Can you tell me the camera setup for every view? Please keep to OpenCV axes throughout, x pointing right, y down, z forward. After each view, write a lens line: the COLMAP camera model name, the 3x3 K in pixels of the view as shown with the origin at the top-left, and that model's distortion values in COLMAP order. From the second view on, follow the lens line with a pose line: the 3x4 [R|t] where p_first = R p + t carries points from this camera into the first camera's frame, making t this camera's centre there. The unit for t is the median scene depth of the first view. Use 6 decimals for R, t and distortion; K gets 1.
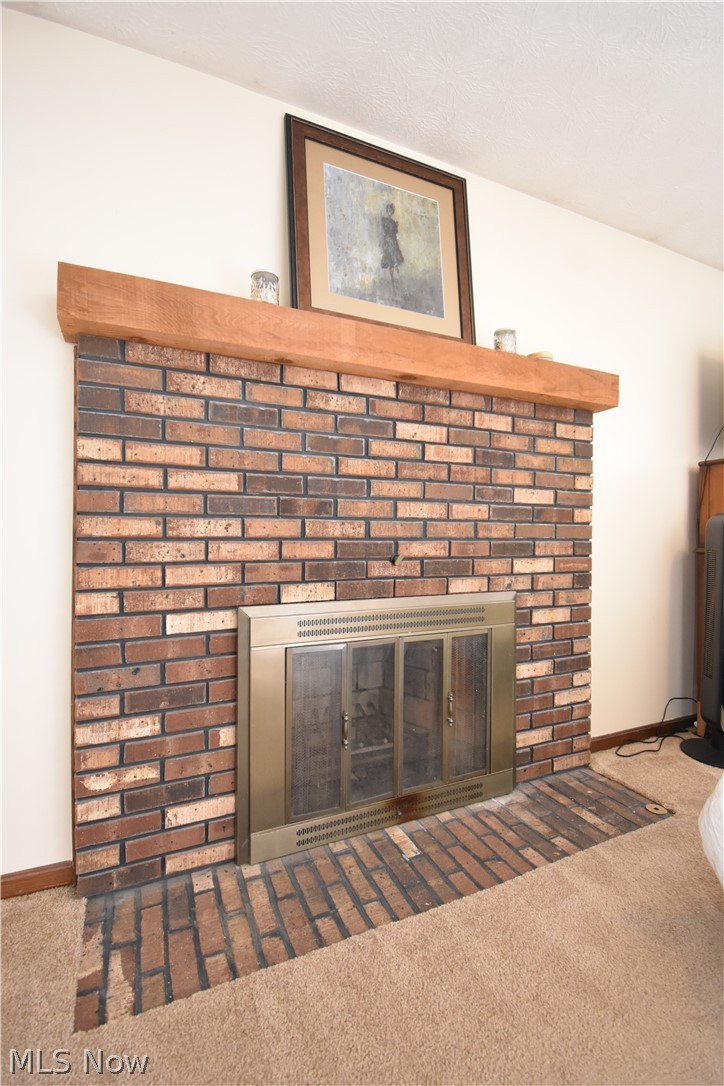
lens RADIAL K [[498.4, 0, 362.0], [0, 498.4, 543.0], [0, 0, 1]] dist [0.025079, -0.031690]
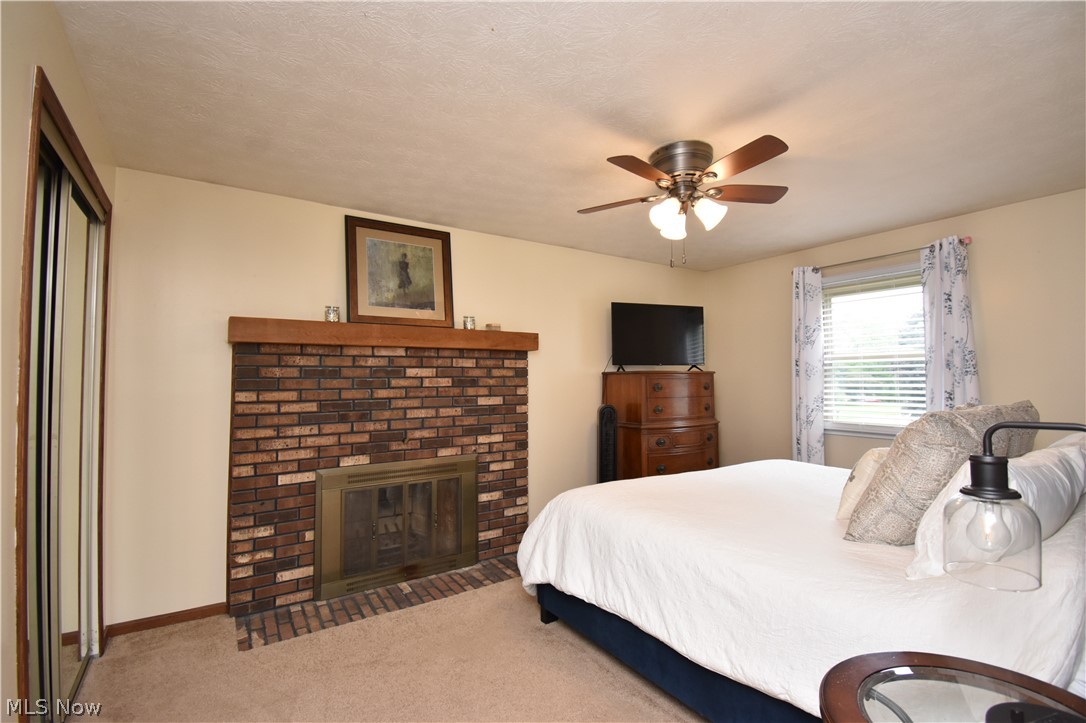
lens RADIAL K [[498.4, 0, 543.0], [0, 498.4, 361.5], [0, 0, 1]] dist [0.025079, -0.031690]
pose [[0.987263, -0.000738, 0.159096, 0.280681], [0.007997, 0.998955, -0.044992, -0.176233], [-0.158896, 0.045691, 0.986237, -0.968668]]
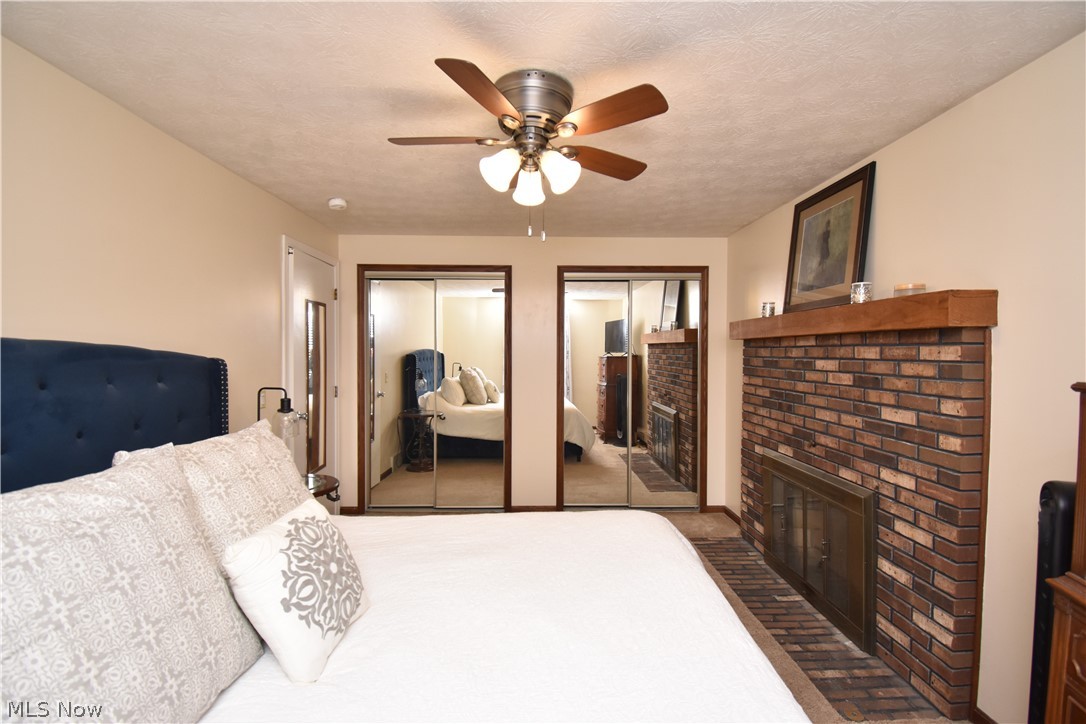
lens RADIAL K [[498.4, 0, 543.0], [0, 498.4, 362.0], [0, 0, 1]] dist [0.025079, -0.031690]
pose [[-0.407269, 0.020132, -0.913086, 1.911878], [-0.010330, 0.999592, 0.026647, -0.266606], [0.913250, 0.020285, -0.406895, 0.842458]]
